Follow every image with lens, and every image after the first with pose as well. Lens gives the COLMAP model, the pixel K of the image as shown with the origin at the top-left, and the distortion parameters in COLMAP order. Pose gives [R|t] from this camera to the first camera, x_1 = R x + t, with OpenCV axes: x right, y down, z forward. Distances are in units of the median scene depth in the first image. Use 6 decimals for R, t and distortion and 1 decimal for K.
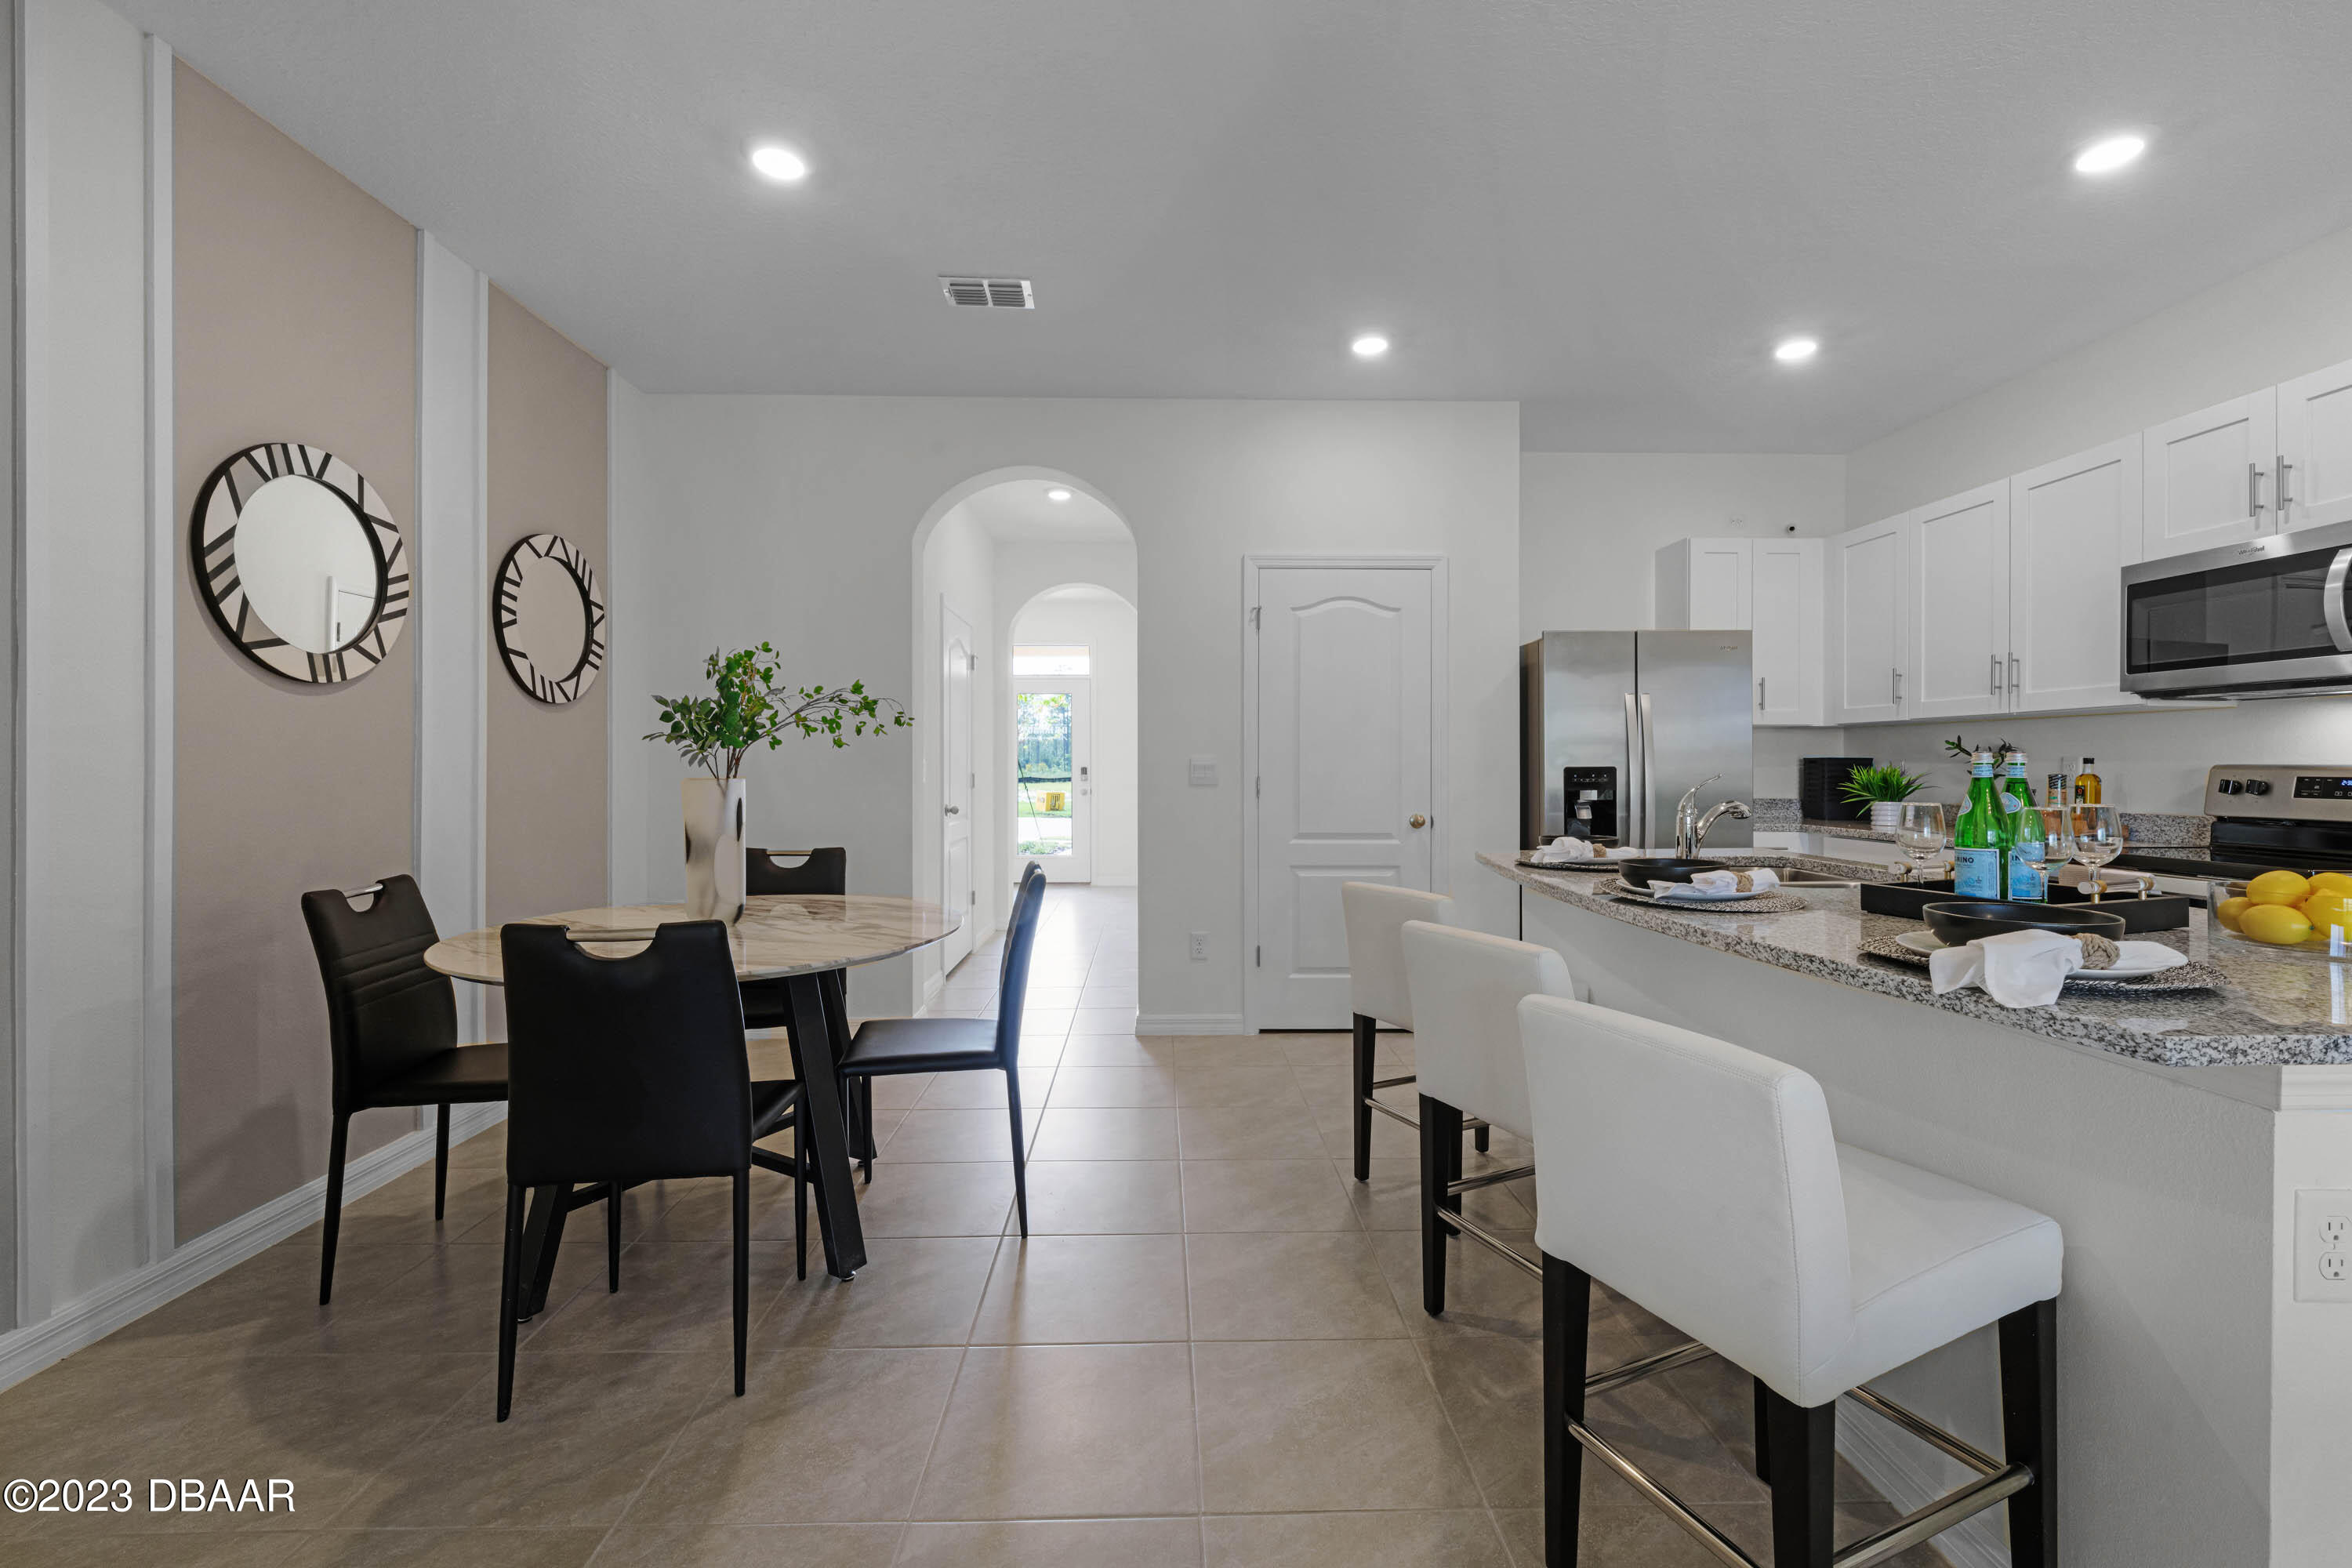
lens RADIAL K [[970.1, 0, 1178.2], [0, 970.1, 765.9], [0, 0, 1]] dist [-0.001589, -0.000319]
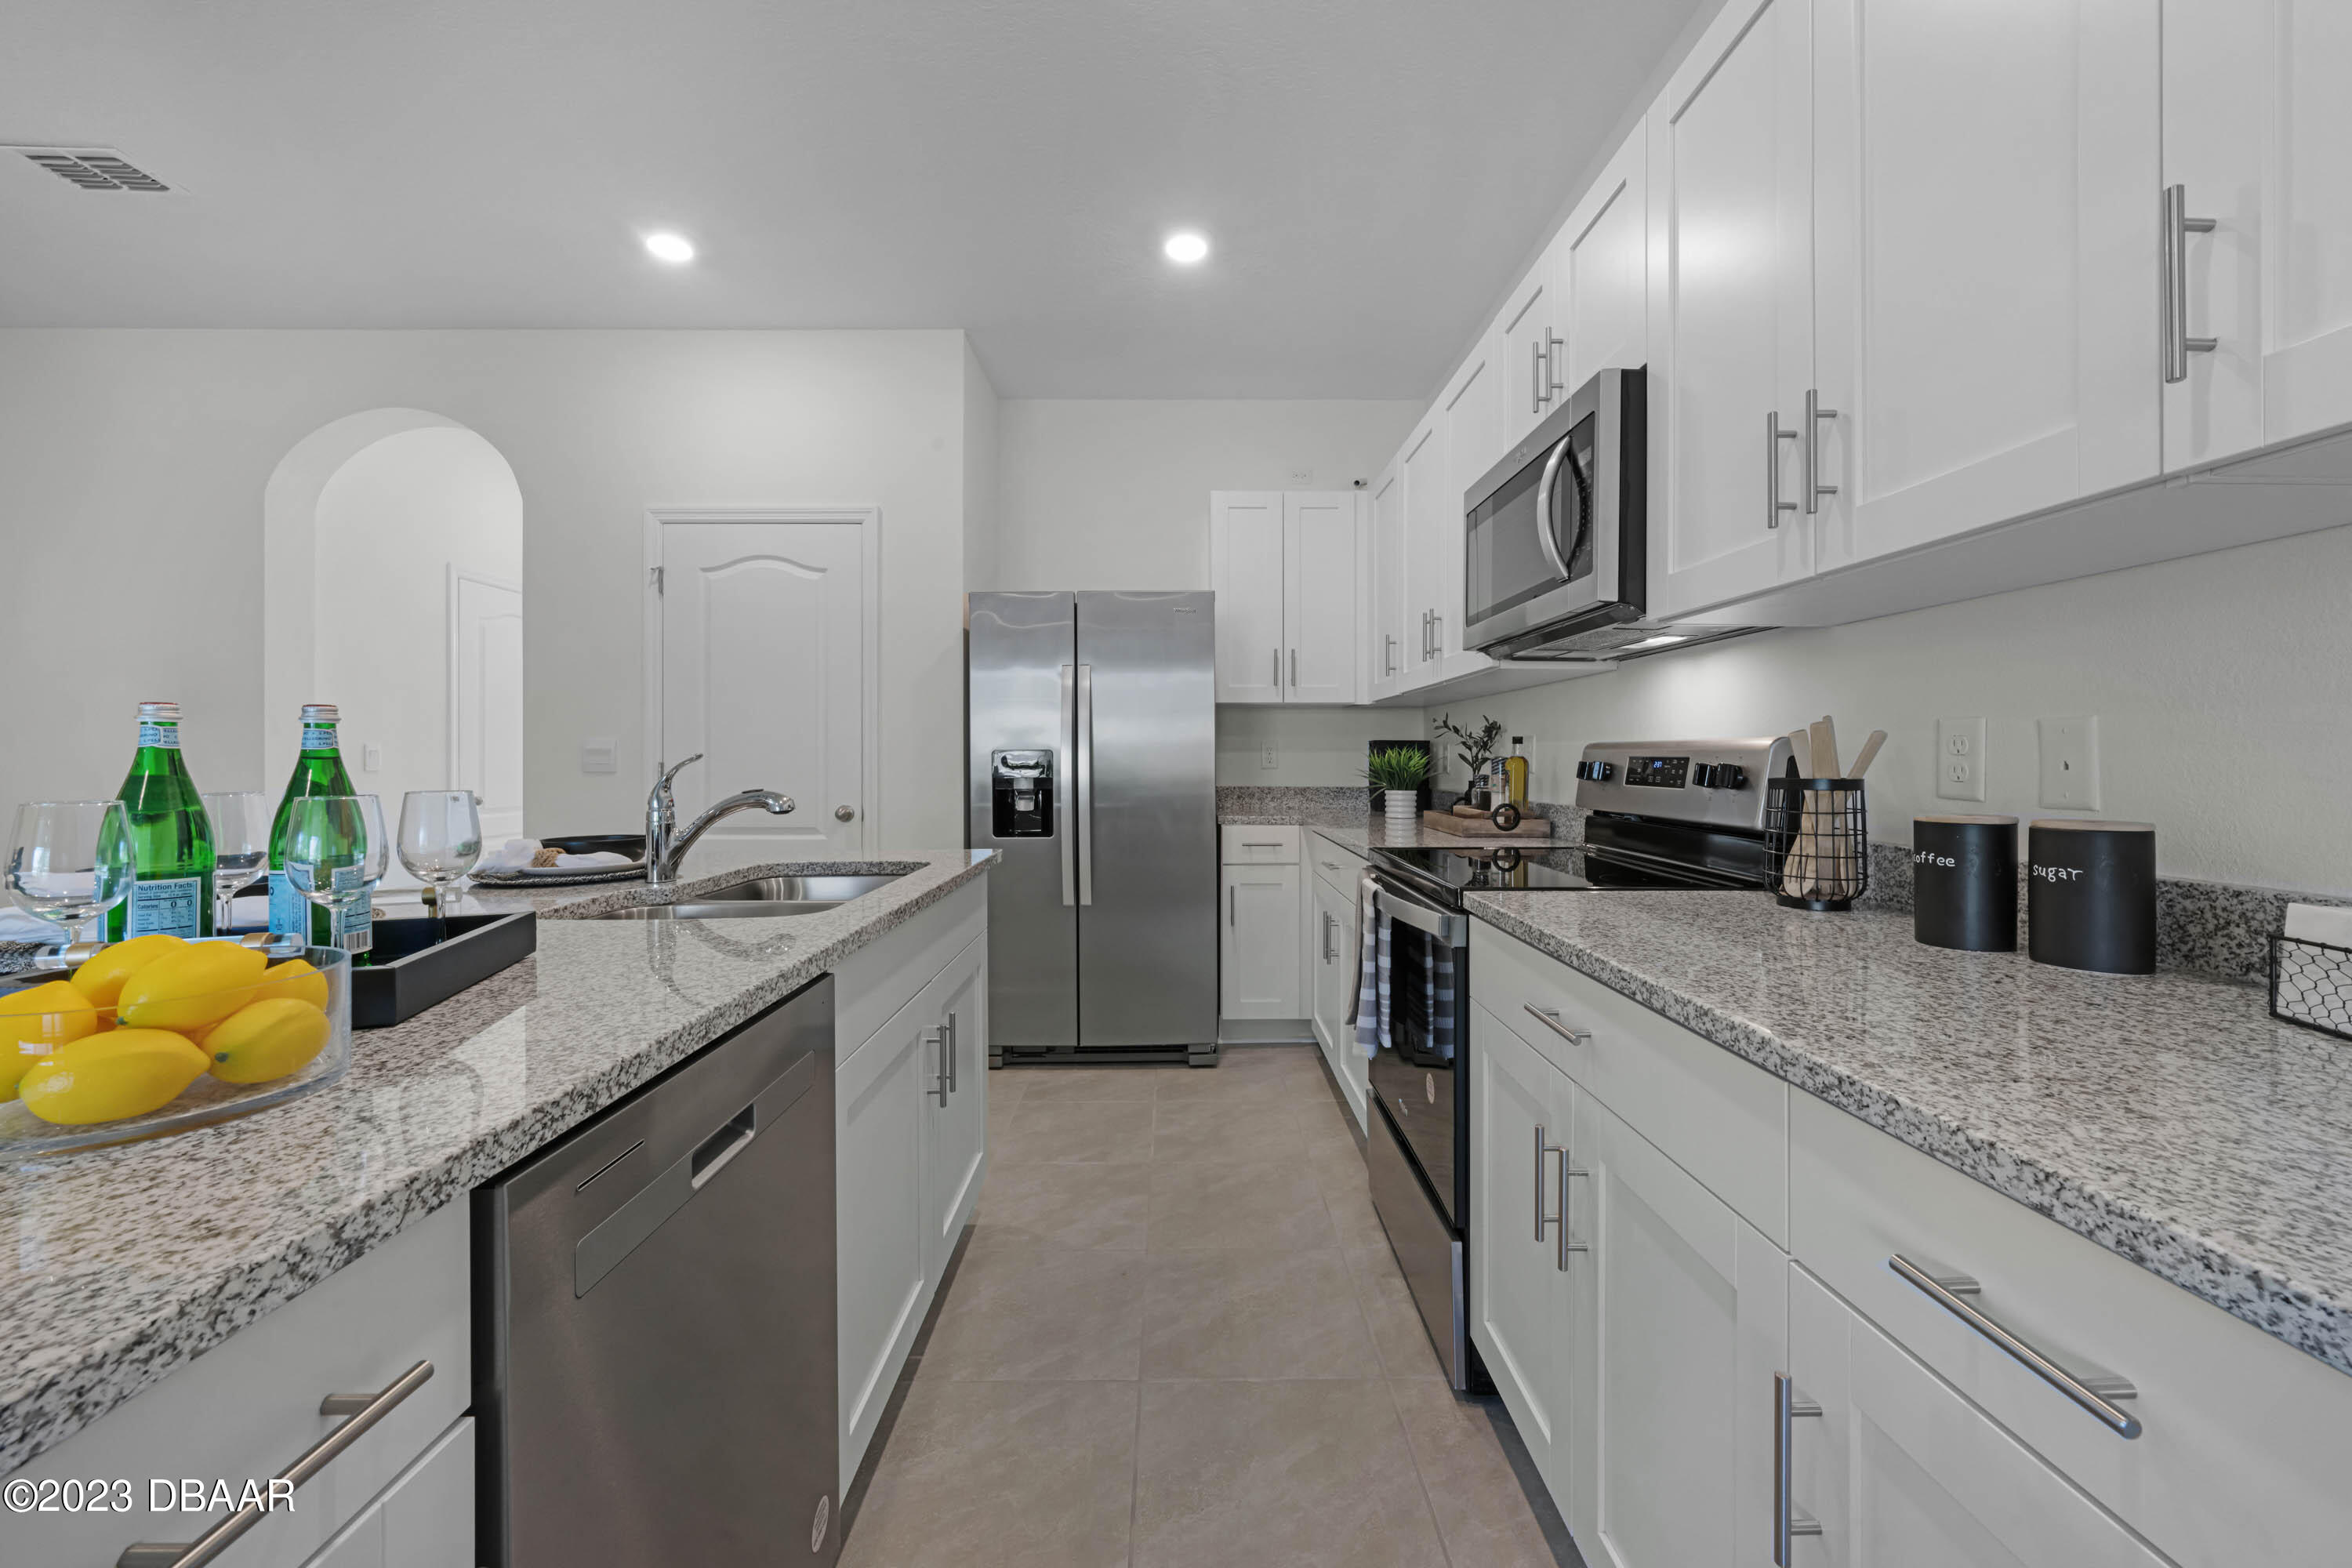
lens RADIAL K [[903.9, 0, 1180.3], [0, 903.9, 758.3], [0, 0, 1]] dist [-0.001350, -0.000003]
pose [[0.999926, -0.001497, -0.012035, 0.641539], [0.001505, 0.999999, 0.000638, 0.008498], [0.012034, -0.000656, 0.999927, 0.224312]]
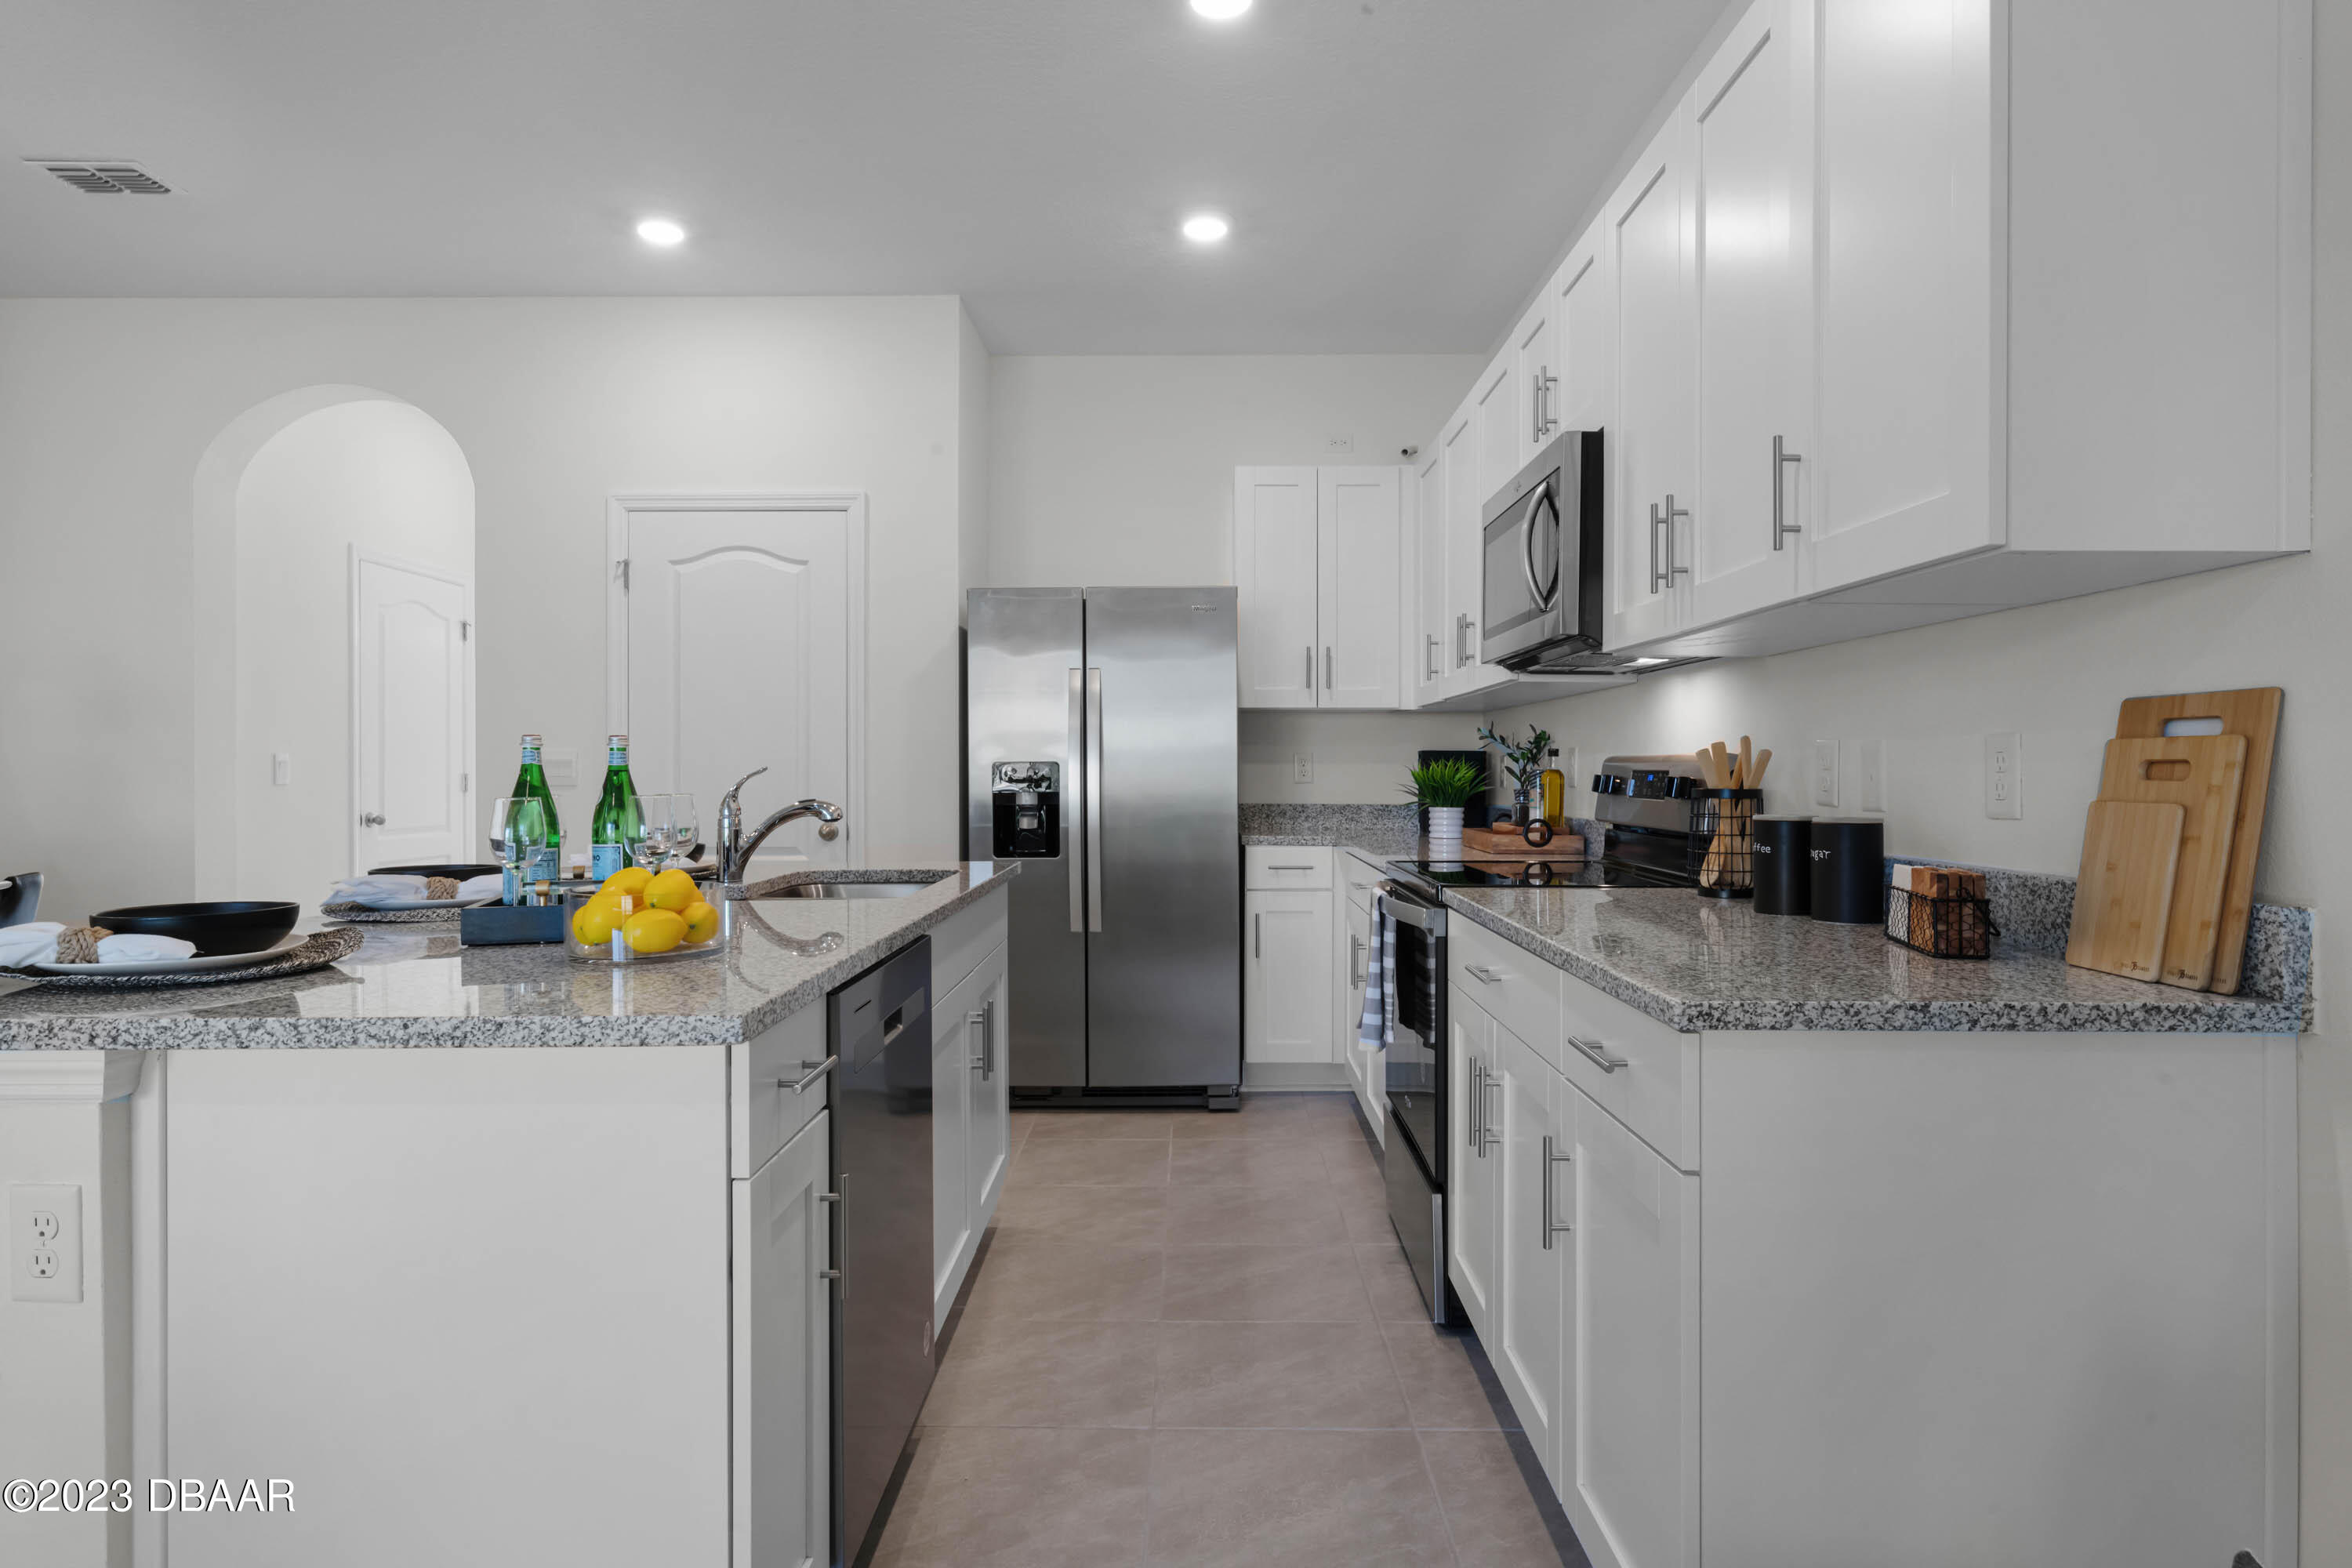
lens RADIAL K [[1324.6, 0, 1176.0], [0, 1324.6, 784.0], [0, 0, 1]] dist [-0.003328, -0.001622]
pose [[0.999445, -0.000319, -0.033309, 0.649582], [0.000673, 0.999943, 0.010621, 0.008038], [0.033304, -0.010638, 0.999389, -0.072510]]
